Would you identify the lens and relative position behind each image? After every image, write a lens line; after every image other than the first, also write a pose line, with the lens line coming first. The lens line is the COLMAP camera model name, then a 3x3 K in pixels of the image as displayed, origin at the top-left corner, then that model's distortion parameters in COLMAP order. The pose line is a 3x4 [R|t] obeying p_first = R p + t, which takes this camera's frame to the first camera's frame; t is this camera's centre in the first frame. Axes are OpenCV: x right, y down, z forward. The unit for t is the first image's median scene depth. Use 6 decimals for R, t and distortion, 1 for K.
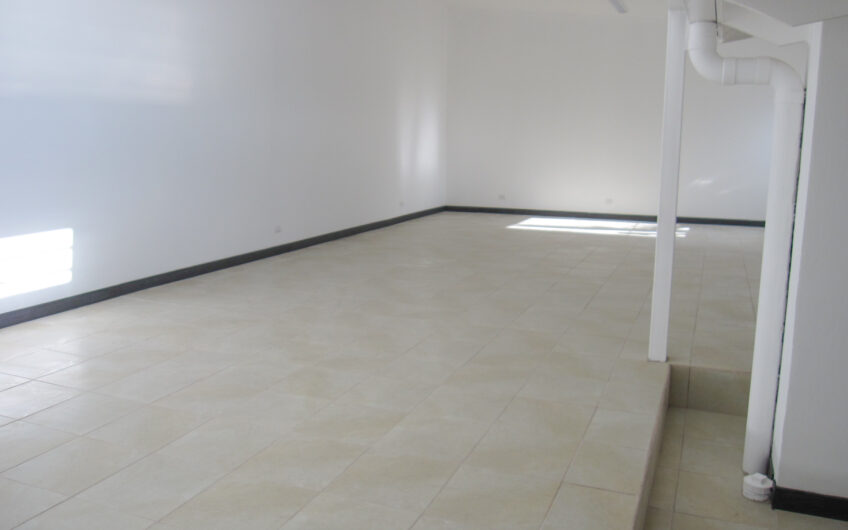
lens RADIAL K [[696.7, 0, 428.9], [0, 696.7, 263.1], [0, 0, 1]] dist [-0.077209, 0.042379]
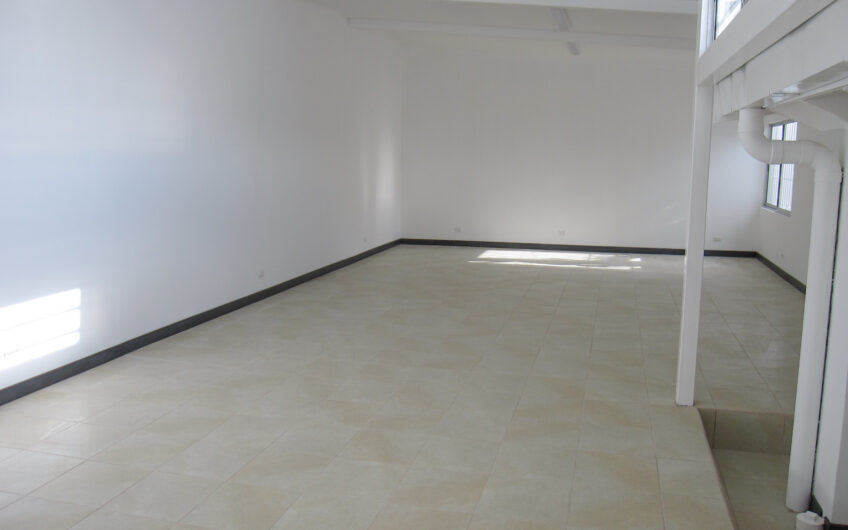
lens RADIAL K [[696.7, 0, 426.1], [0, 696.7, 268.6], [0, 0, 1]] dist [-0.077209, 0.042379]
pose [[0.990611, -0.021822, 0.134956, -0.214765], [0.023786, 0.999633, -0.012961, -0.069054], [-0.134624, 0.016049, 0.990767, -0.018434]]
